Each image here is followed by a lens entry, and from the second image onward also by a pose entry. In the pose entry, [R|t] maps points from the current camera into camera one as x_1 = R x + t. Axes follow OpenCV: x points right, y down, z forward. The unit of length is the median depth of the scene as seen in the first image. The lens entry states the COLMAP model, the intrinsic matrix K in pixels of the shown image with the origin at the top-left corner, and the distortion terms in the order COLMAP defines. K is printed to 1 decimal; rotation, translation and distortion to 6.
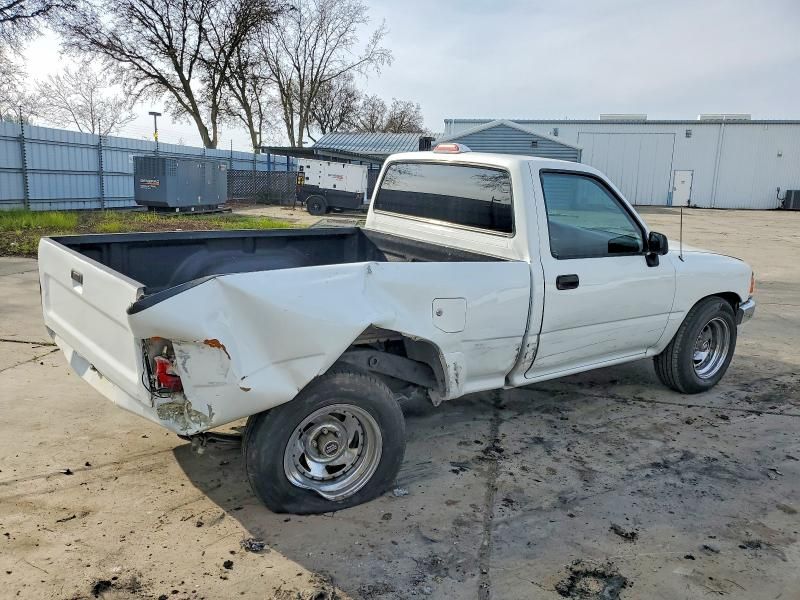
lens RADIAL K [[597.1, 0, 390.8], [0, 597.1, 299.7], [0, 0, 1]] dist [0.007685, 0.004437]
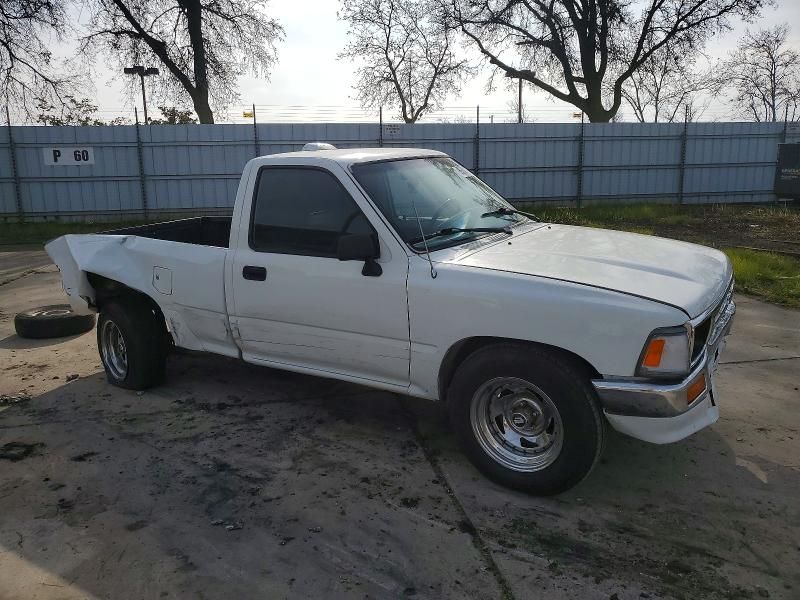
lens RADIAL K [[597.1, 0, 390.8], [0, 597.1, 299.7], [0, 0, 1]] dist [0.007685, 0.004437]
pose [[0.401433, 0.147246, -0.903975, 1.143569], [-0.136953, 0.985546, 0.099715, -0.103491], [0.905591, 0.083773, 0.415796, 0.669113]]
